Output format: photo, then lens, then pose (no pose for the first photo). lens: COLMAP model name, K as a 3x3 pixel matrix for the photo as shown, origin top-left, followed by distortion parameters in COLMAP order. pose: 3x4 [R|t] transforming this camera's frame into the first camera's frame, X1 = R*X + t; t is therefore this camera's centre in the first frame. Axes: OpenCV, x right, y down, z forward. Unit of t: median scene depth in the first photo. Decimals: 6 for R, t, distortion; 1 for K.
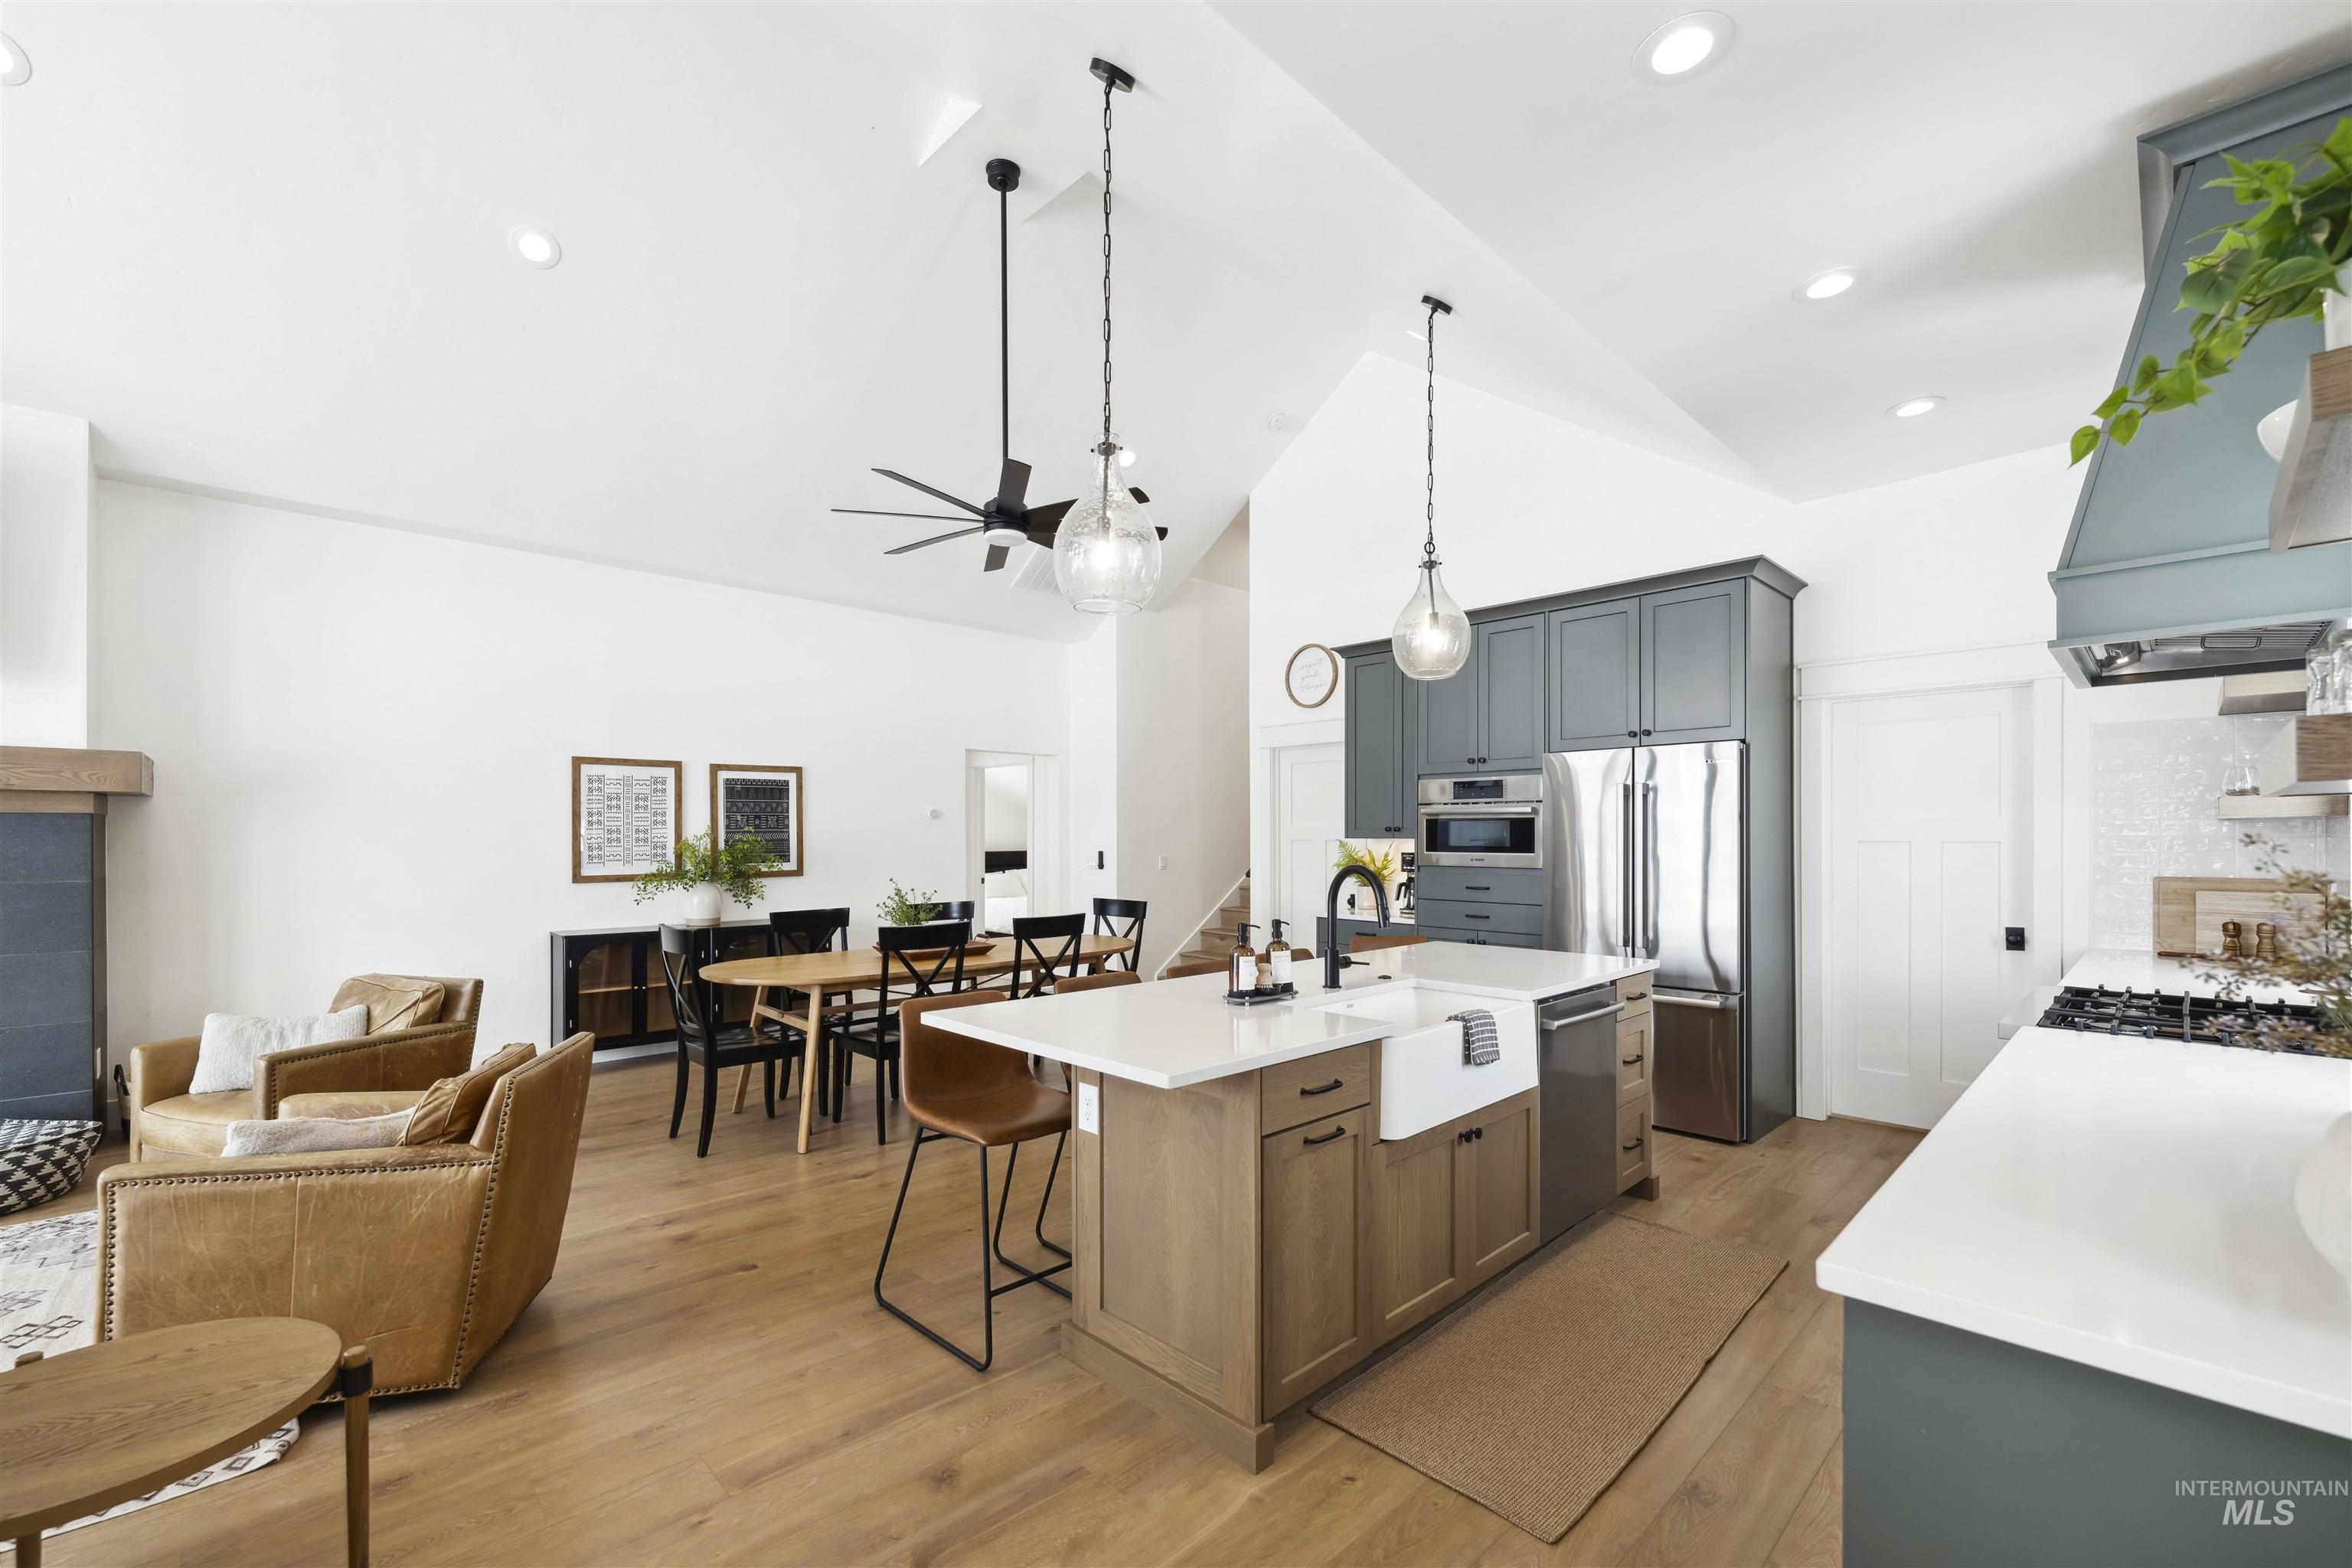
lens RADIAL K [[967.4, 0, 1180.3], [0, 967.4, 836.9], [0, 0, 1]] dist [-0.001115, 0.000018]
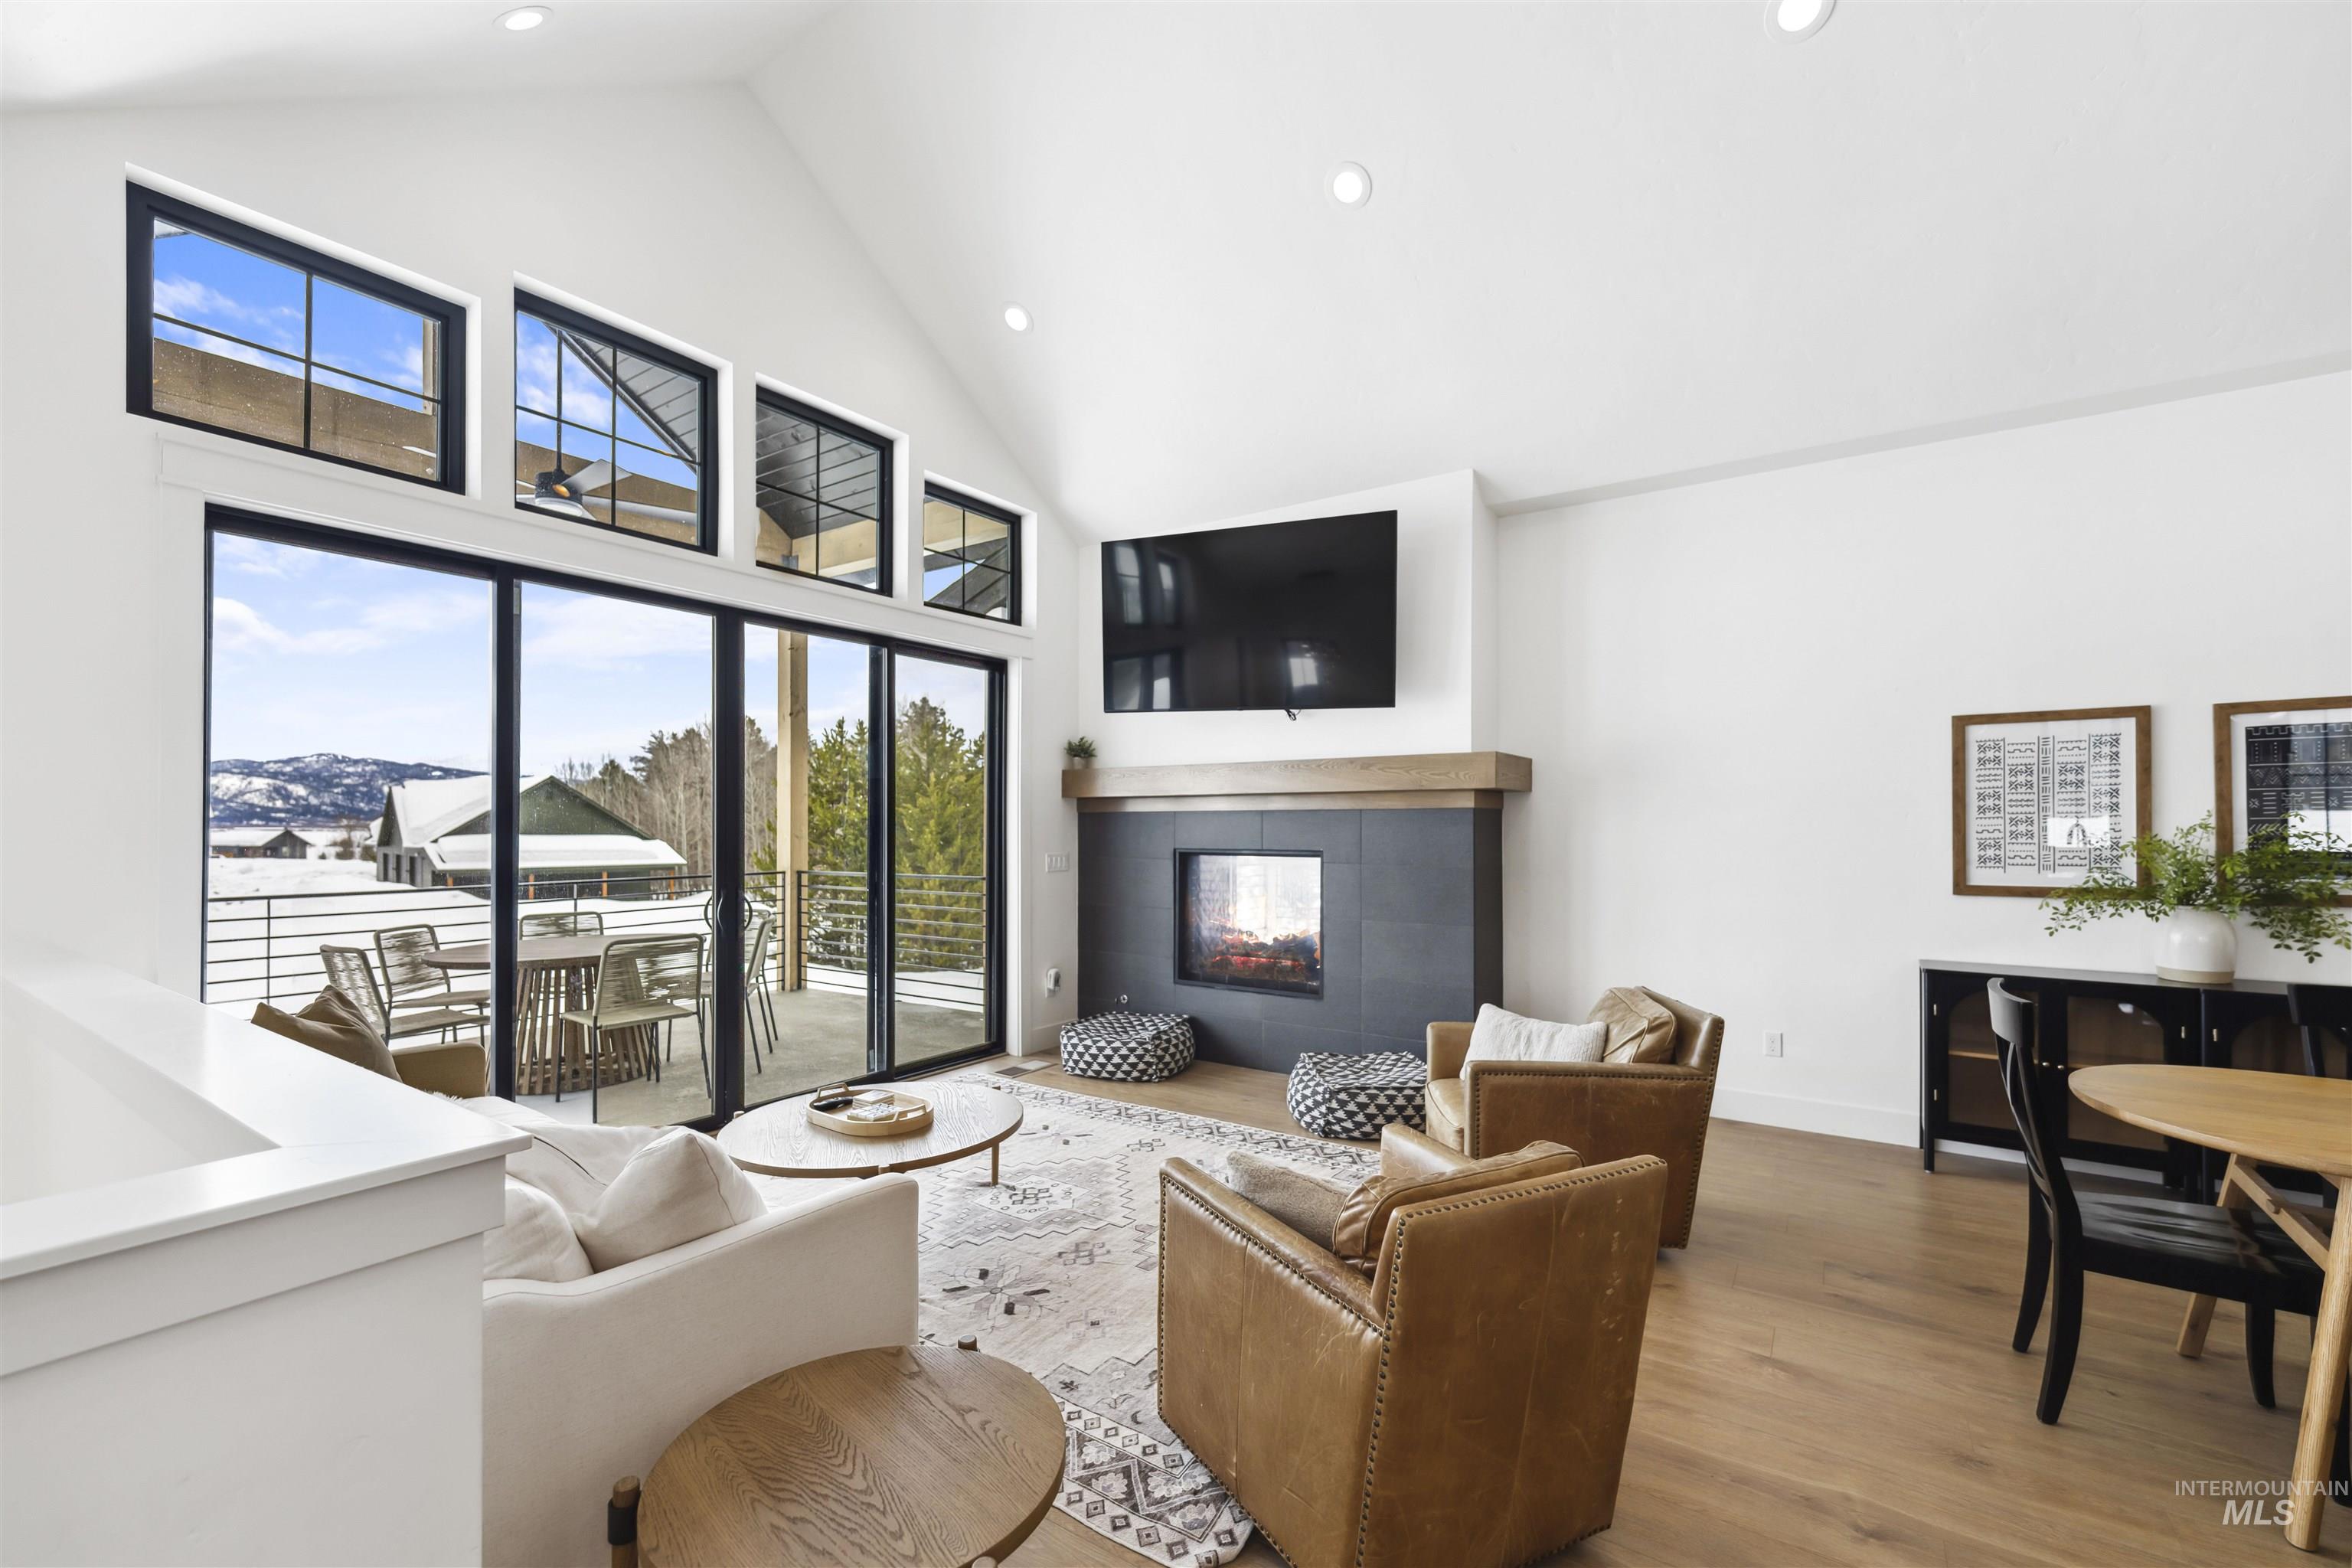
lens RADIAL K [[985.8, 0, 1169.1], [0, 985.8, 819.6], [0, 0, 1]] dist [-0.002582, 0.000113]
pose [[0.199437, -0.005277, -0.979896, -0.036015], [-0.001587, 0.999982, -0.005708, -0.002076], [0.979909, 0.002693, 0.199426, 0.288839]]
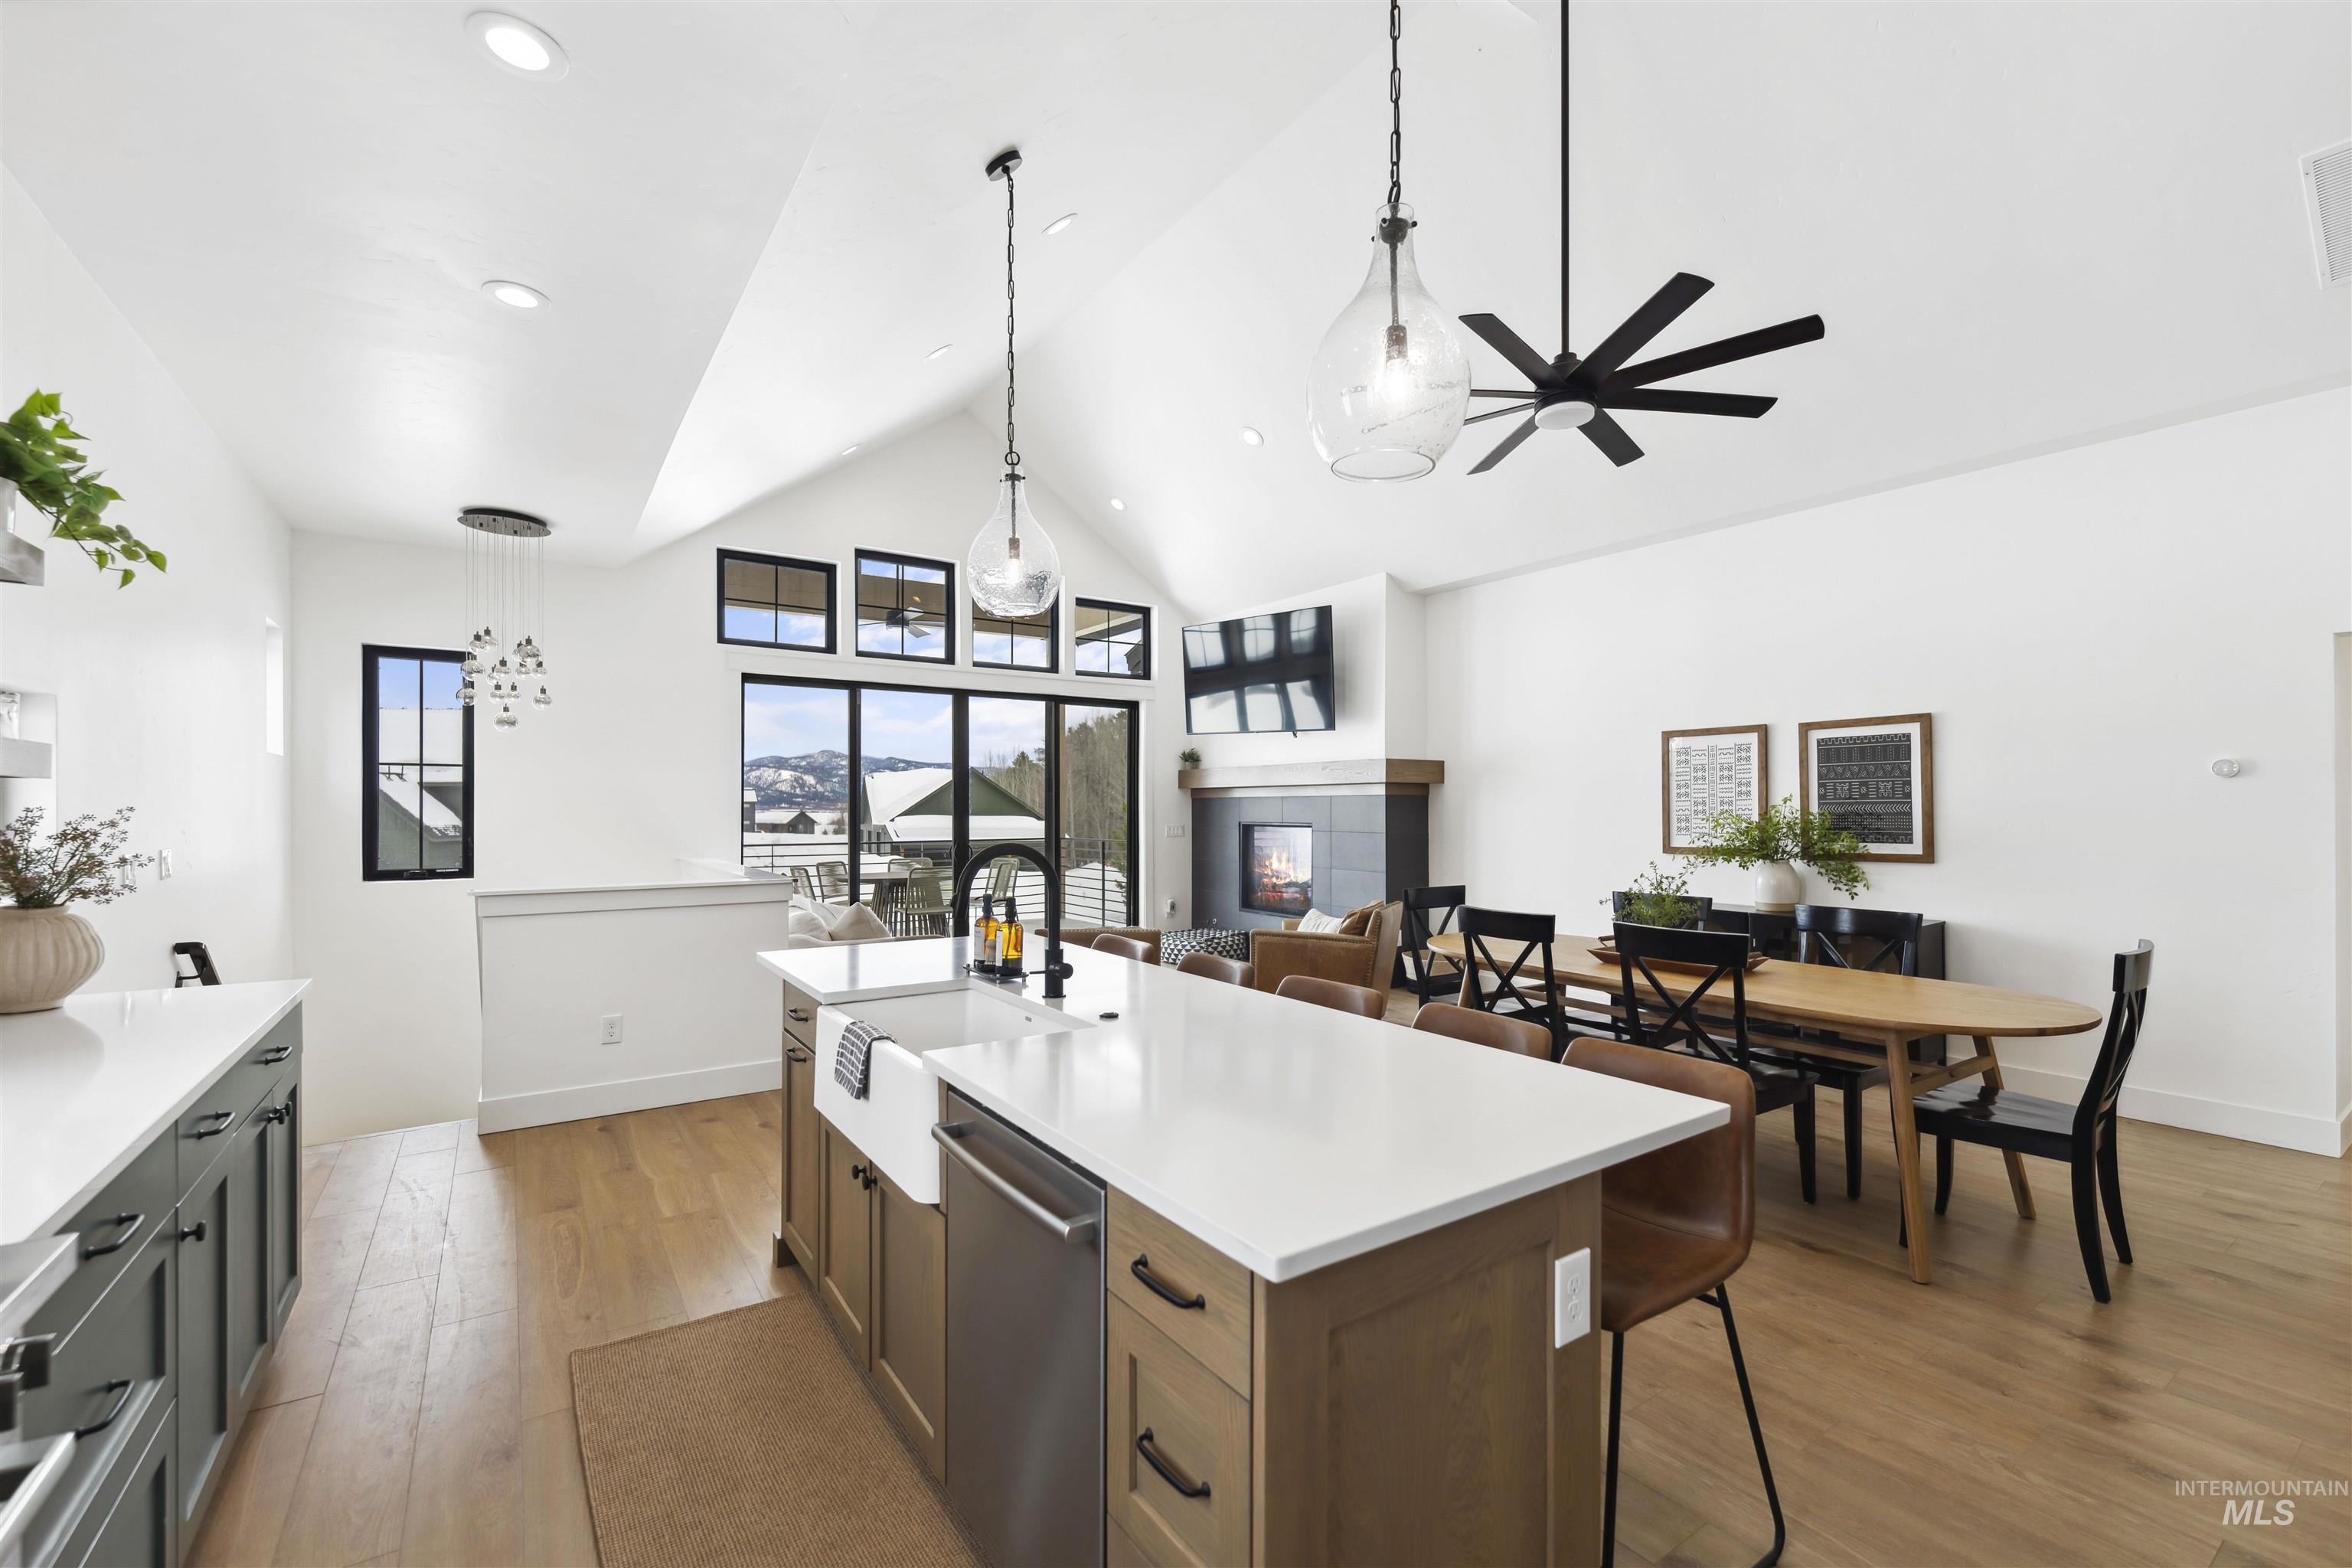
lens RADIAL K [[985.8, 0, 1169.1], [0, 985.8, 819.6], [0, 0, 1]] dist [-0.002582, 0.000113]
pose [[-0.174152, 0.011766, -0.984648, 0.503305], [-0.002237, 0.999921, 0.012344, -0.000200], [0.984716, 0.004352, -0.174112, 0.652051]]
